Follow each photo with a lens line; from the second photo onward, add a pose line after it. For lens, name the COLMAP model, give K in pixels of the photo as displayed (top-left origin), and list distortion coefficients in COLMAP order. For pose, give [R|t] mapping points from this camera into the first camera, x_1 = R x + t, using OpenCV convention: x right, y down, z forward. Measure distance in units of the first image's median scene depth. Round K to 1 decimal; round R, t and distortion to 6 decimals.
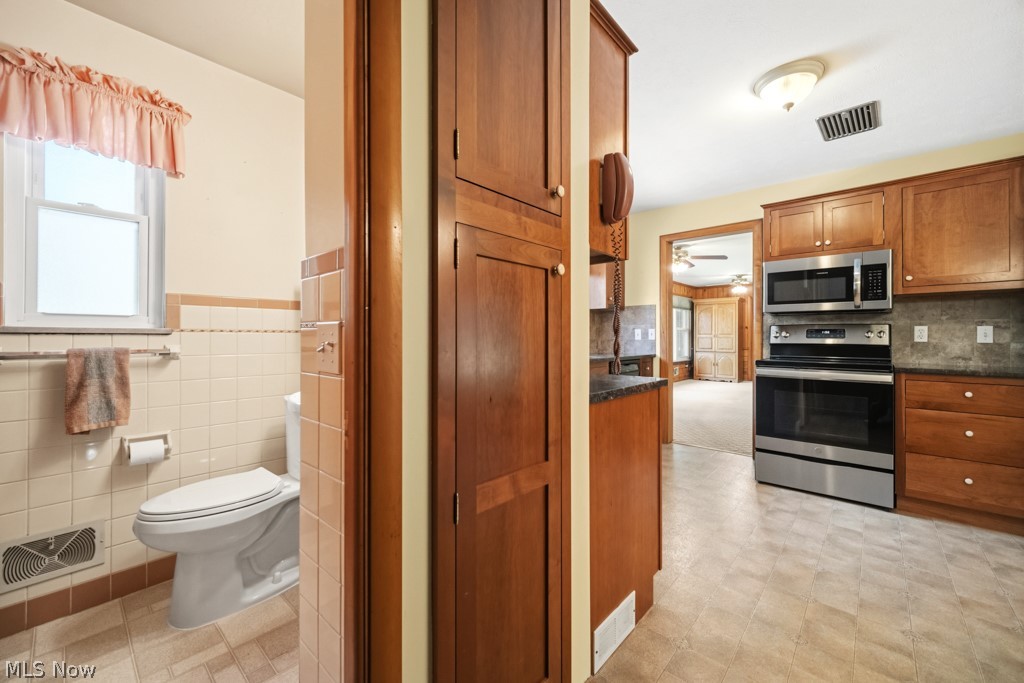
lens RADIAL K [[406.6, 0, 508.9], [0, 406.6, 333.8], [0, 0, 1]] dist [-0.013362, 0.005519]
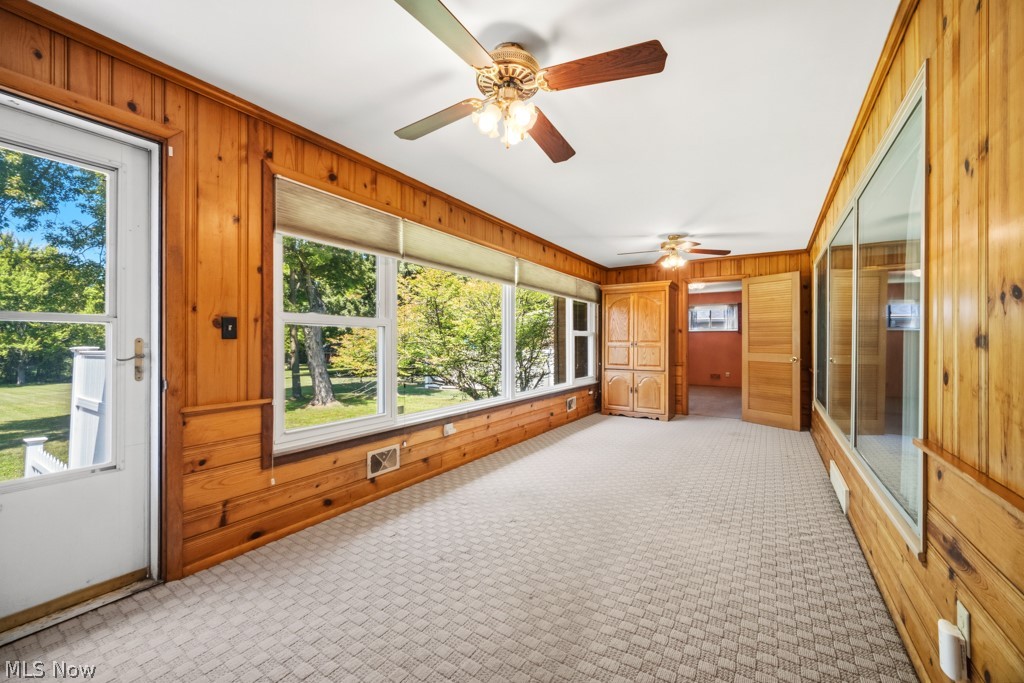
lens RADIAL K [[403.5, 0, 509.9], [0, 403.5, 339.3], [0, 0, 1]] dist [-0.000663, 0.000213]
pose [[0.986677, 0.002167, 0.162675, 0.768408], [-0.002113, 0.999998, -0.000507, -0.004659], [-0.162675, 0.000157, 0.986680, 1.465186]]
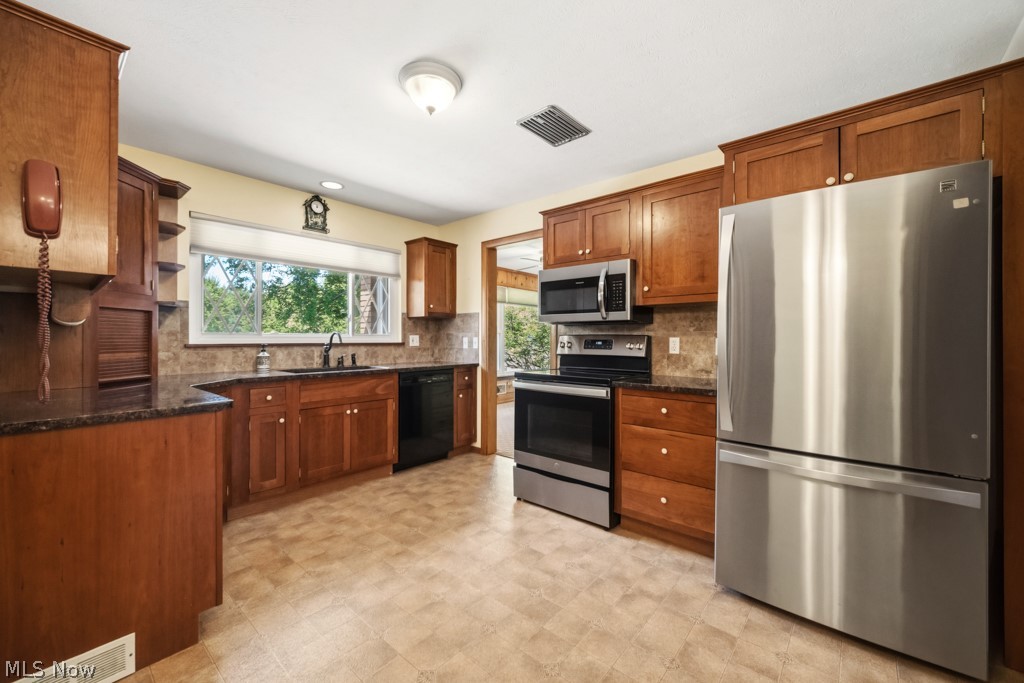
lens RADIAL K [[406.6, 0, 508.9], [0, 406.6, 333.8], [0, 0, 1]] dist [-0.013362, 0.005519]
pose [[0.999733, 0.001035, 0.023074, 0.611999], [-0.000922, 0.999987, -0.004931, -0.023577], [-0.023079, 0.004908, 0.999722, 0.029105]]
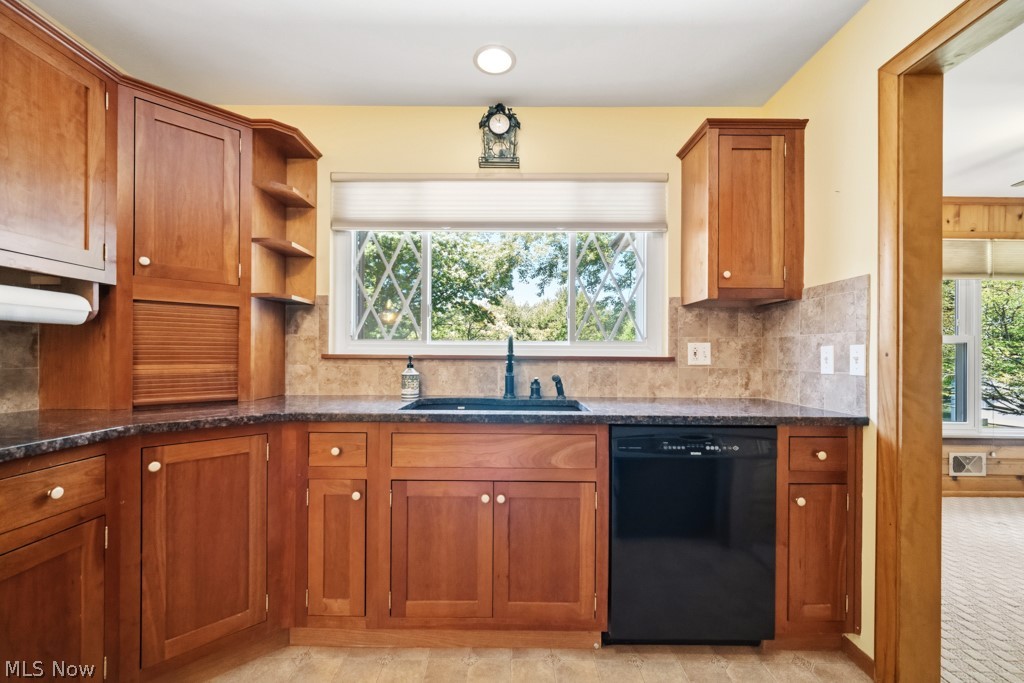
lens RADIAL K [[415.5, 0, 512.0], [0, 415.5, 353.5], [0, 0, 1]] dist [-0.001426, 0.000189]
pose [[0.670092, 0.004394, -0.742265, 0.625391], [-0.002747, 0.999990, 0.003440, -0.007167], [0.742273, -0.000266, 0.670097, 0.798521]]
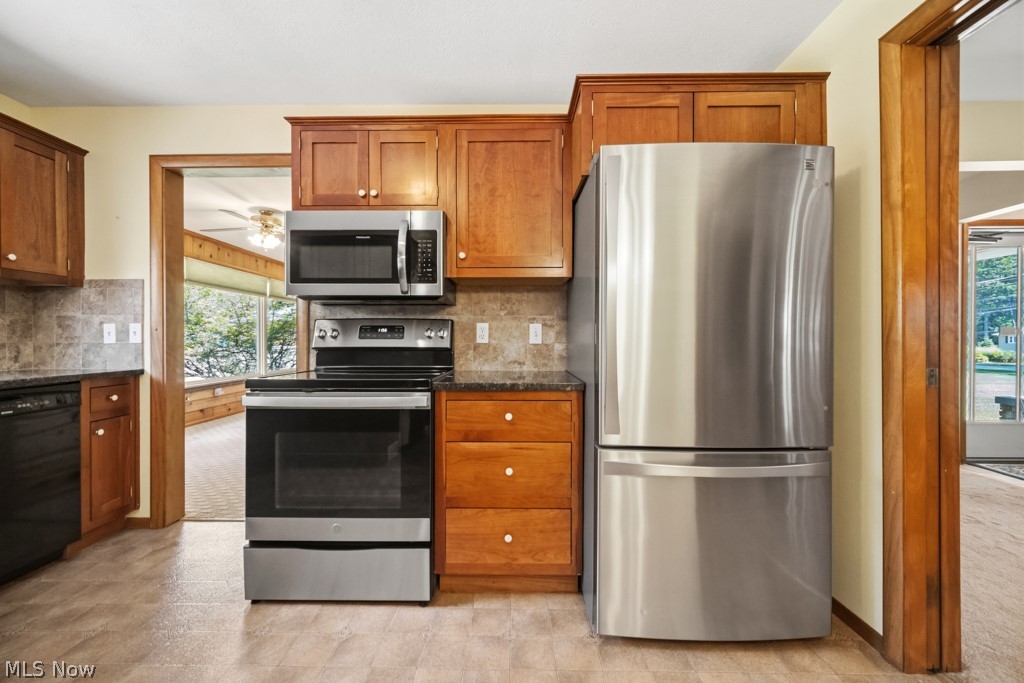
lens RADIAL K [[403.5, 0, 509.9], [0, 403.5, 339.3], [0, 0, 1]] dist [-0.000663, 0.000213]
pose [[0.747005, -0.003003, 0.664812, 0.549099], [-0.001913, 0.999976, 0.006666, 0.007466], [-0.664816, -0.006252, 0.746981, 0.383860]]
